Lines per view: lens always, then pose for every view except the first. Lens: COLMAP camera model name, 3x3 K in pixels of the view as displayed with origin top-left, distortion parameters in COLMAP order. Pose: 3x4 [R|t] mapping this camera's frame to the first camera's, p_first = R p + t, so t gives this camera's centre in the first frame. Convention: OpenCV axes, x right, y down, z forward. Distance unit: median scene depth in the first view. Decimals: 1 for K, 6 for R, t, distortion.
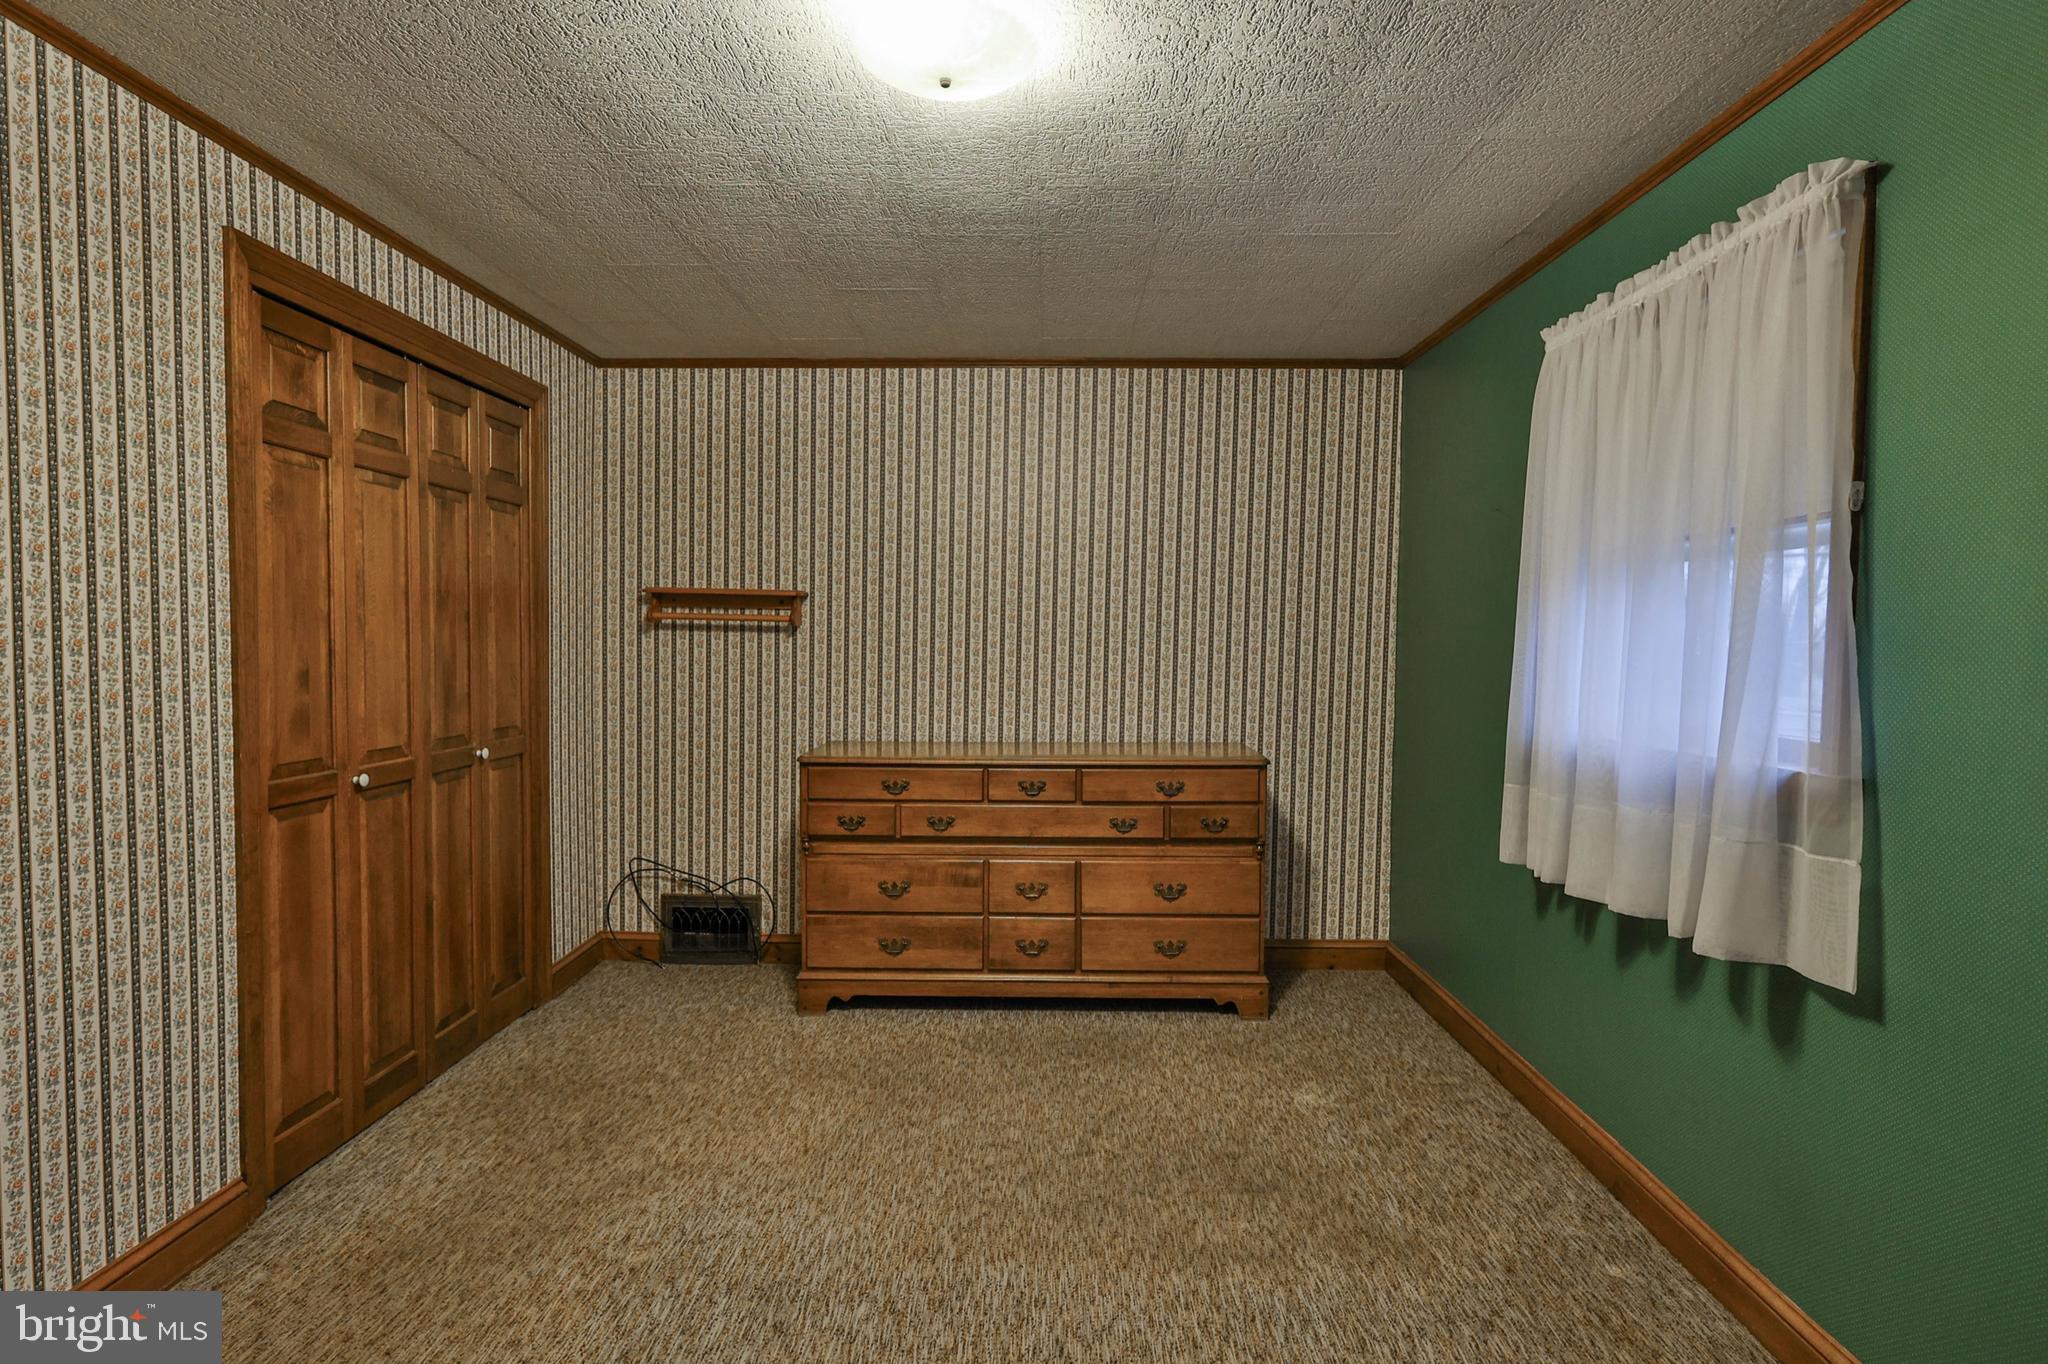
lens RADIAL K [[965.6, 0, 1028.8], [0, 965.6, 677.0], [0, 0, 1]] dist [-0.002311, -0.000113]
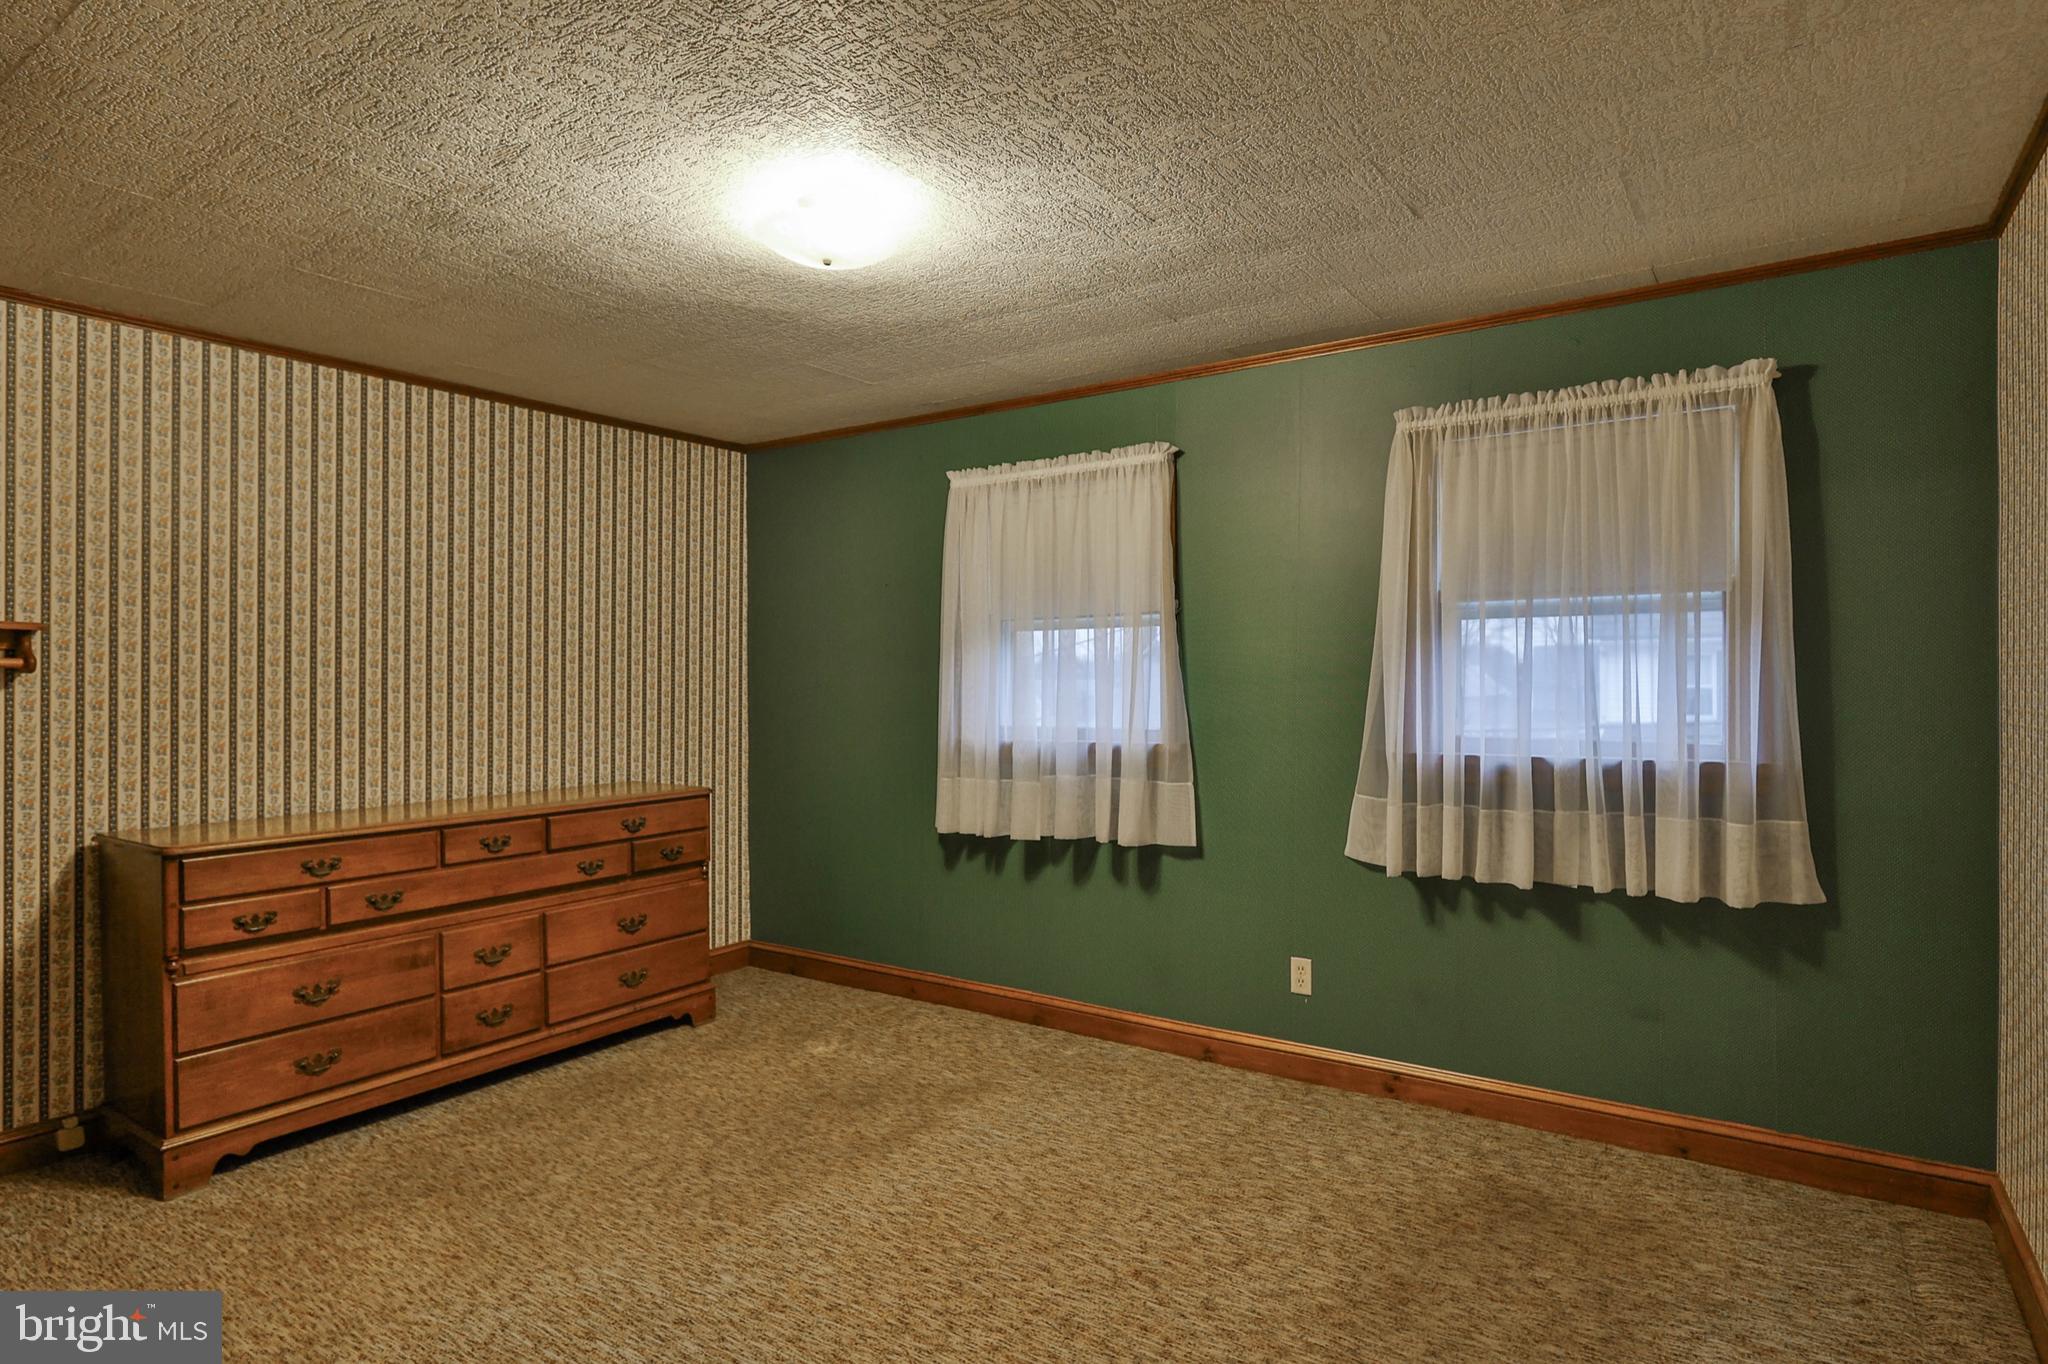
lens RADIAL K [[1007.5, 0, 1032.7], [0, 1007.5, 686.3], [0, 0, 1]] dist [-0.003824, 0.002907]
pose [[0.591506, -0.017408, 0.806113, -0.476994], [0.046449, 0.998842, -0.012513, -0.001755], [-0.804962, 0.044845, 0.591630, -0.007454]]
